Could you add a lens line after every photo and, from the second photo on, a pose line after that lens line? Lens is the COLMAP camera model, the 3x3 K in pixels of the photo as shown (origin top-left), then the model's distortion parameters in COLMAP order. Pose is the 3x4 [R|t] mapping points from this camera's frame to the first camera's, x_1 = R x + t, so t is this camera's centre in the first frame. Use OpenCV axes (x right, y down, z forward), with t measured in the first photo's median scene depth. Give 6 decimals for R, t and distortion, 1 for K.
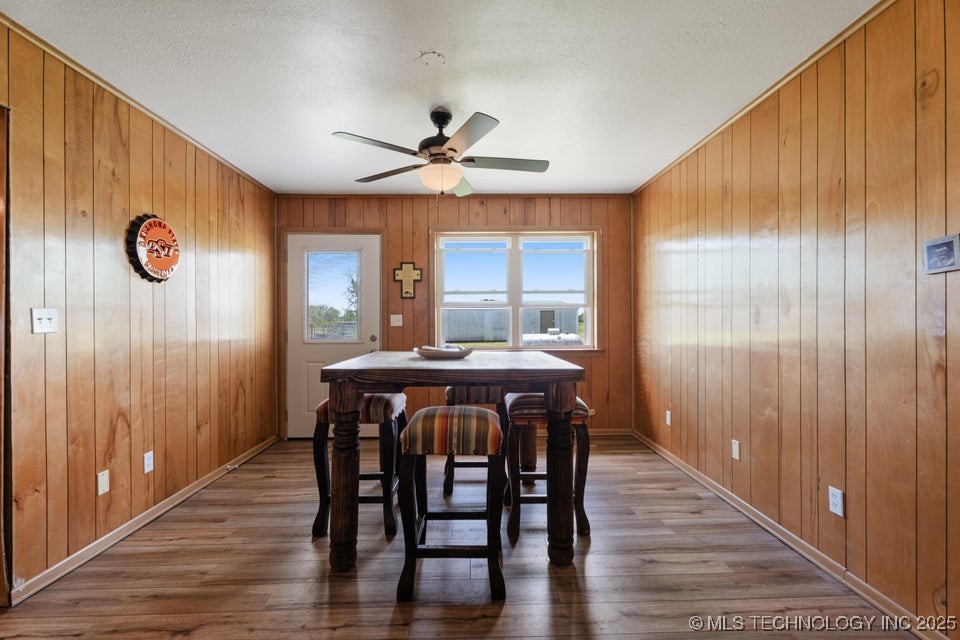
lens RADIAL K [[430.8, 0, 480.0], [0, 430.8, 320.0], [0, 0, 1]] dist [0.001663, 0.000398]
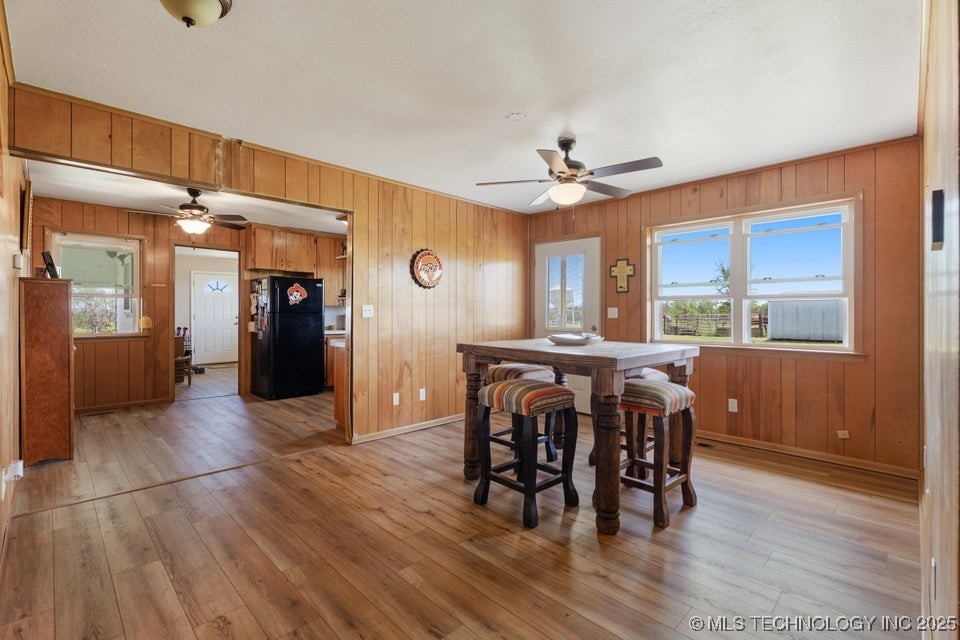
lens RADIAL K [[430.0, 0, 478.5], [0, 430.0, 314.4], [0, 0, 1]] dist [-0.000024, 0.000012]
pose [[0.683642, 0.011105, -0.729733, 0.571376], [-0.007367, 0.999938, 0.008316, -0.002823], [0.729780, -0.000309, 0.683682, 0.001531]]
